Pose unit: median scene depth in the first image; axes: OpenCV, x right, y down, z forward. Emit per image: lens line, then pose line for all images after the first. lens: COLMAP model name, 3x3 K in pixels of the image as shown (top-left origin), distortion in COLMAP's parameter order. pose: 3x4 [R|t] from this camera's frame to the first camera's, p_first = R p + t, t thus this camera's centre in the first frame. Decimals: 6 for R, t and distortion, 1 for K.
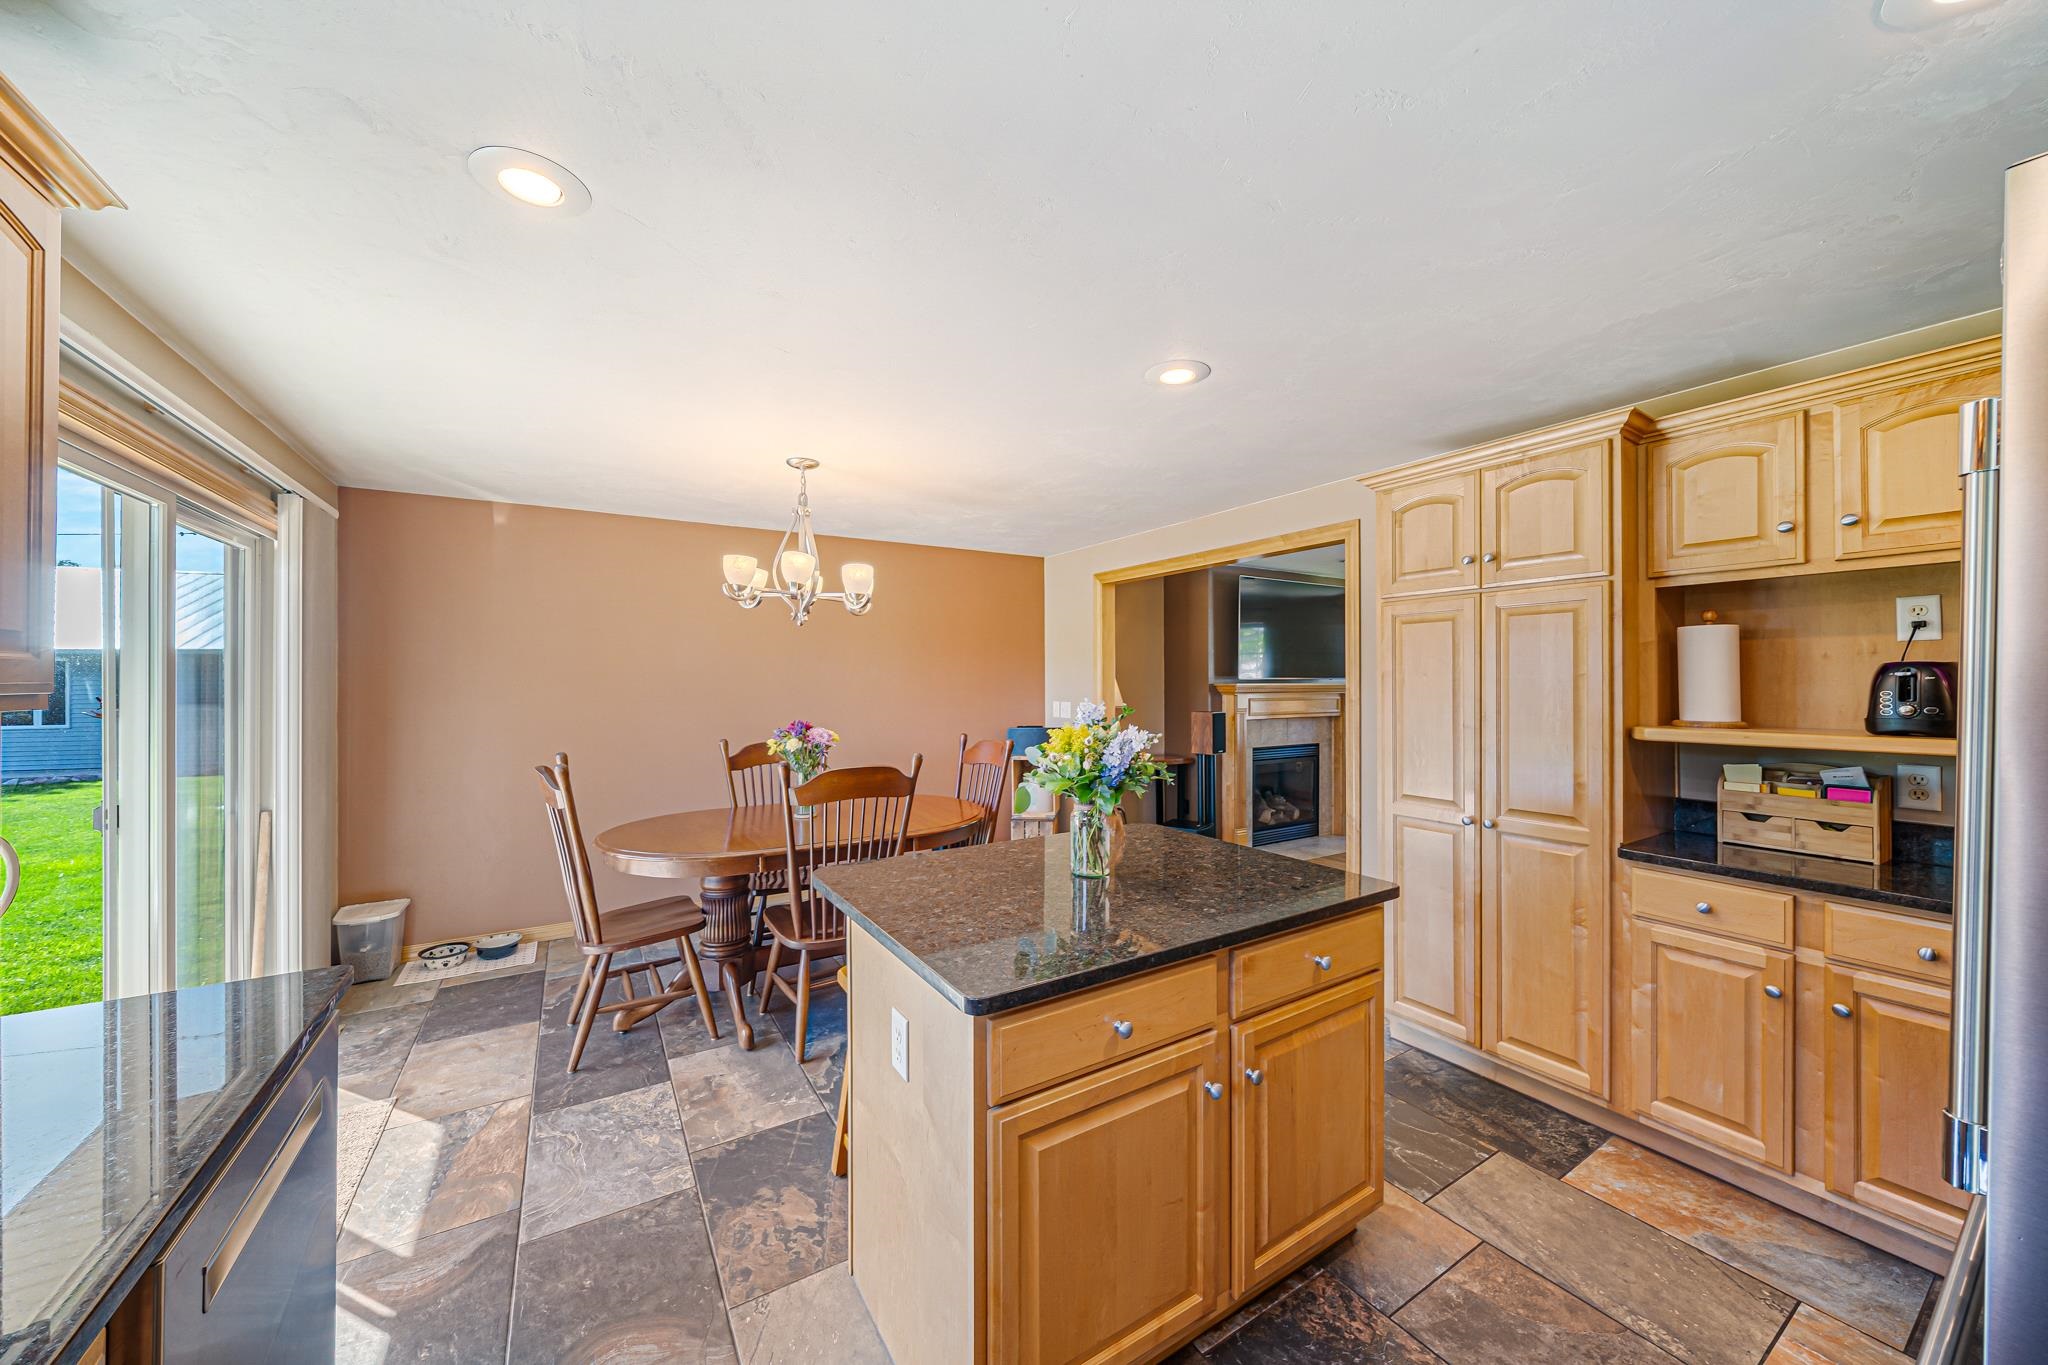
lens RADIAL K [[720.4, 0, 1018.5], [0, 720.4, 679.0], [0, 0, 1]] dist [-0.007202, -0.000090]
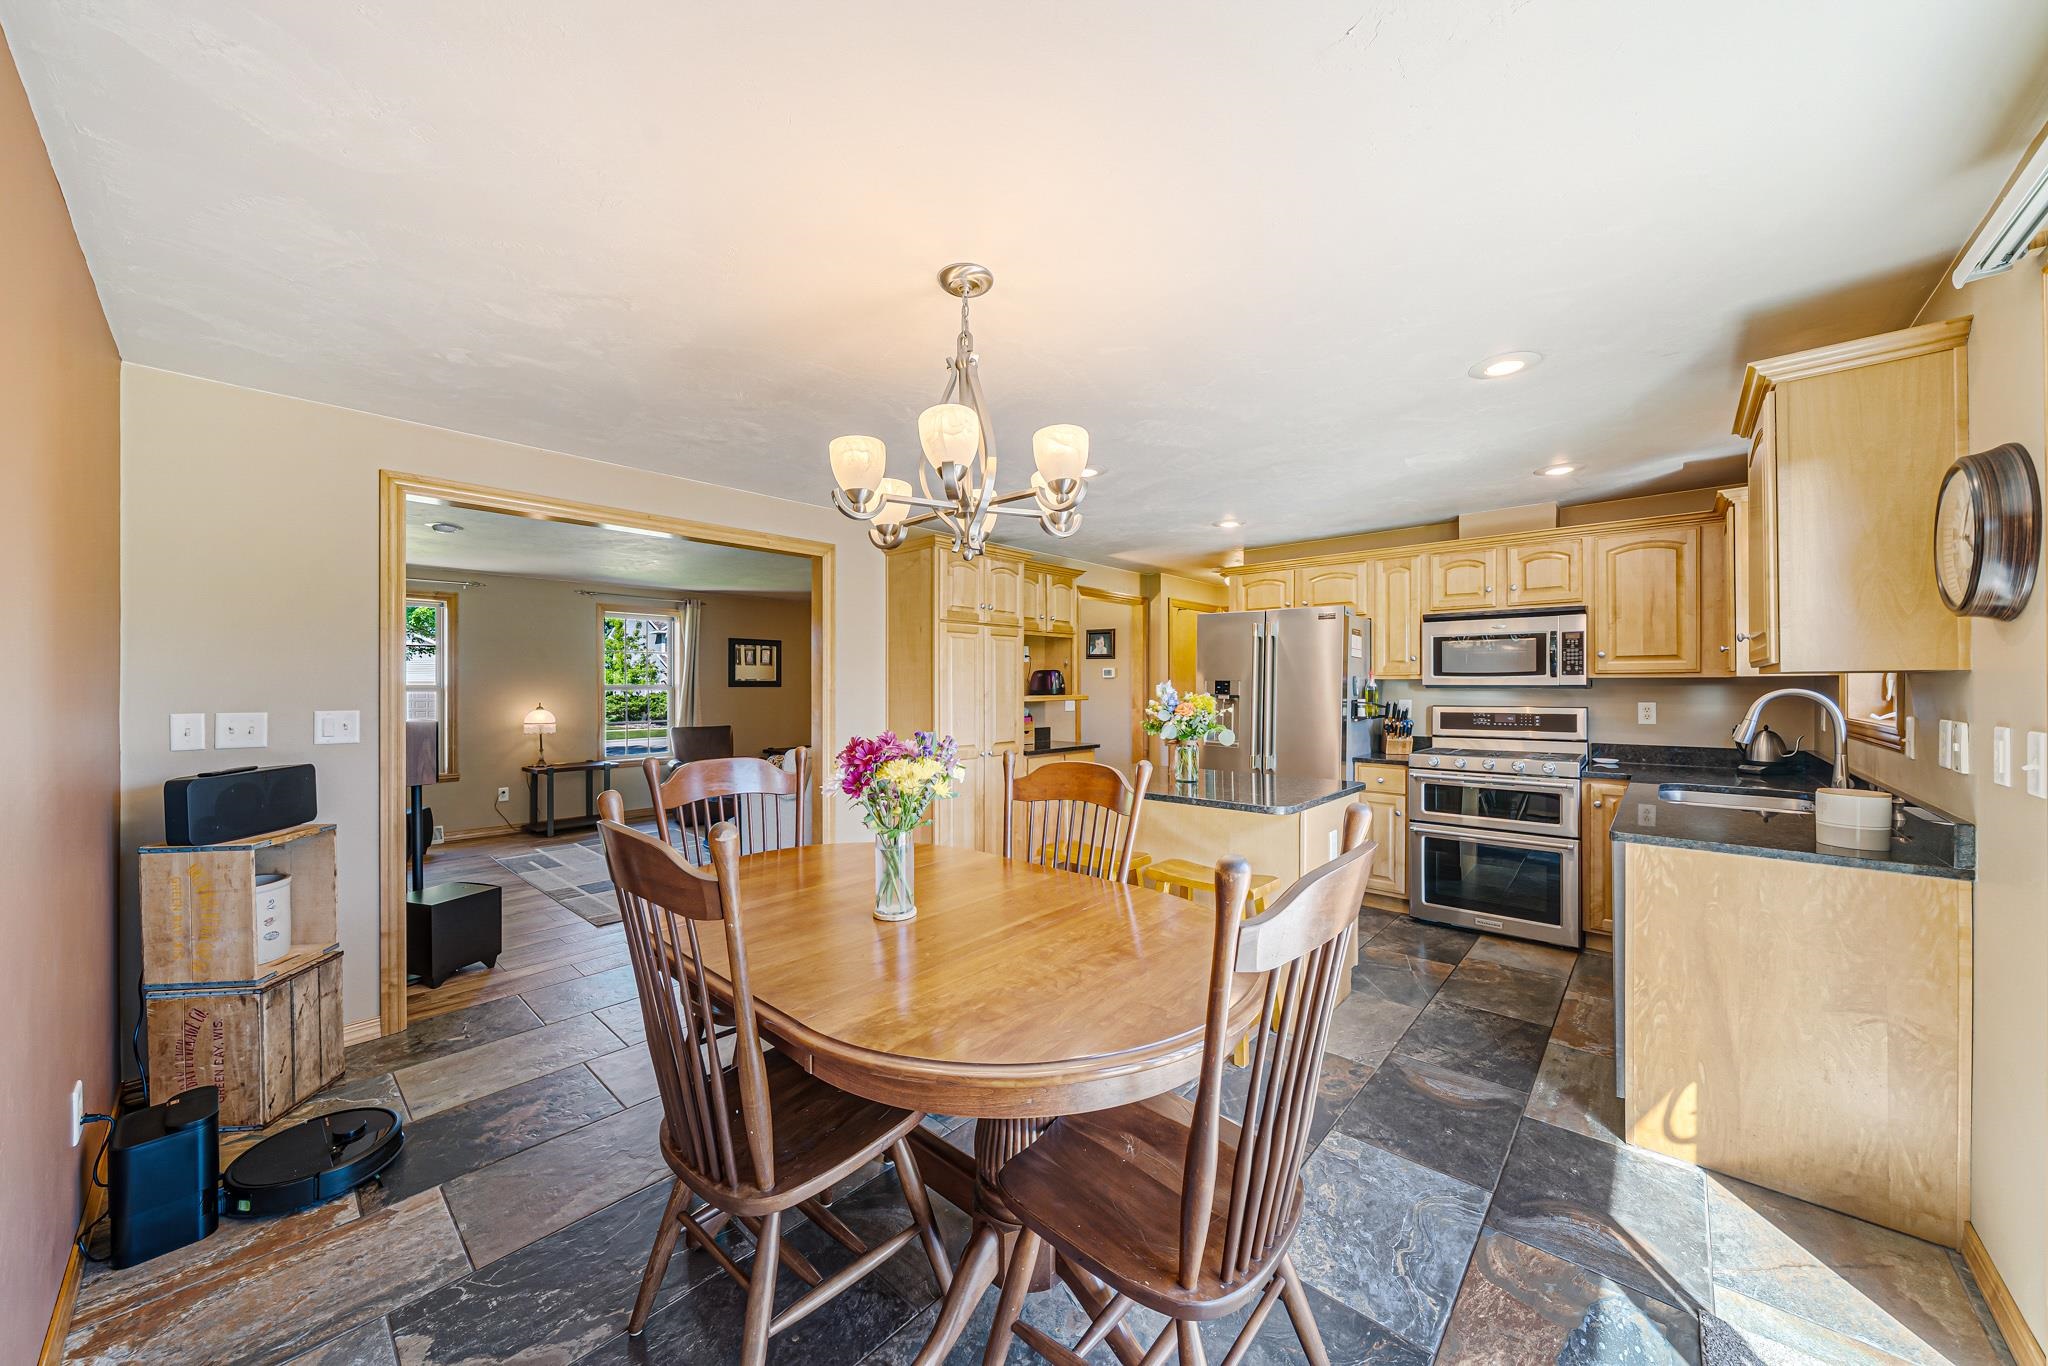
lens RADIAL K [[719.2, 0, 1015.3], [0, 719.2, 684.4], [0, 0, 1]] dist [-0.002026, -0.000130]
pose [[-0.271941, 0.003016, 0.962309, -0.949020], [-0.001062, 0.999994, -0.003434, 0.029817], [-0.962313, -0.001956, -0.271936, 1.221381]]
